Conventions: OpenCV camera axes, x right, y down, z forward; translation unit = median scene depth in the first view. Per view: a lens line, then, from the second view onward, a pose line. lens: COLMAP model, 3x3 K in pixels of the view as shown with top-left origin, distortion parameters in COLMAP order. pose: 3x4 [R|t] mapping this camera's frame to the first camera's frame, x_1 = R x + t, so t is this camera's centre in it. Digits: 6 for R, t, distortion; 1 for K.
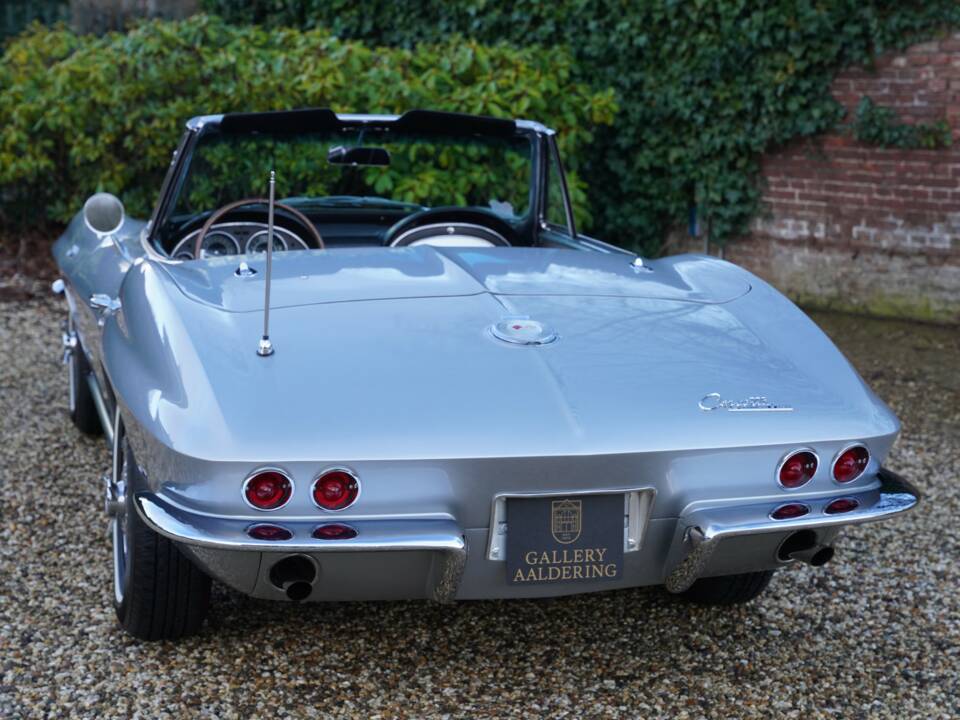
lens RADIAL K [[1788.6, 0, 479.9], [0, 1788.6, 364.7], [0, 0, 1]] dist [0.136157, 0.506719]
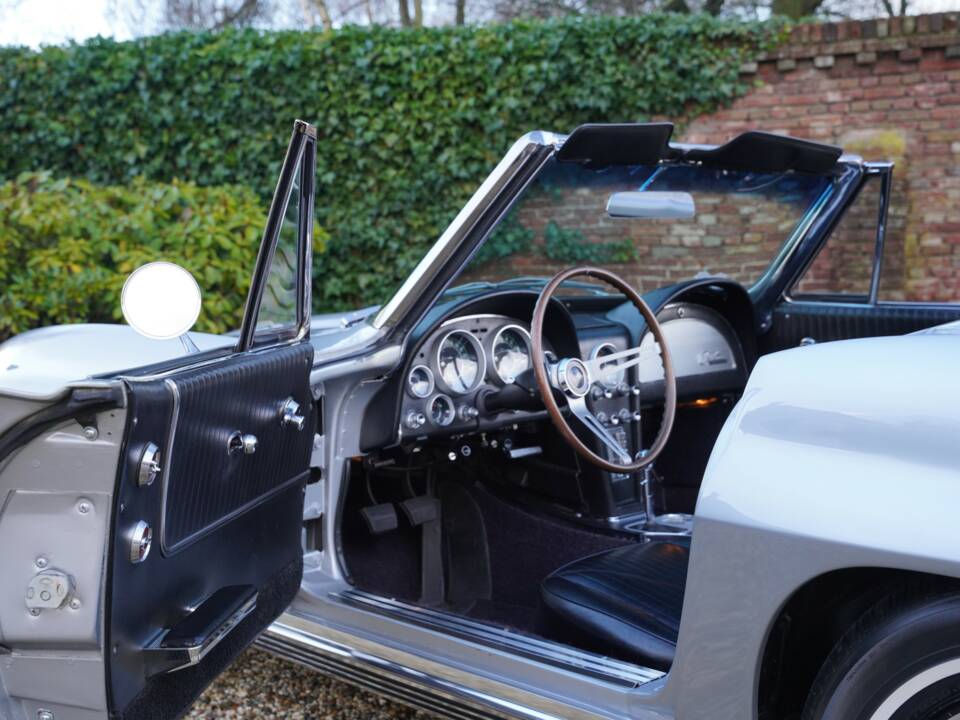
lens RADIAL K [[1212.6, 0, 480.2], [0, 1212.6, 360.8], [0, 0, 1]] dist [-0.005851, 0.193401]
pose [[0.880633, -0.075872, 0.467685, -0.417201], [0.114612, 0.991892, -0.054896, -0.045579], [-0.459728, 0.101946, 0.882189, 0.743278]]
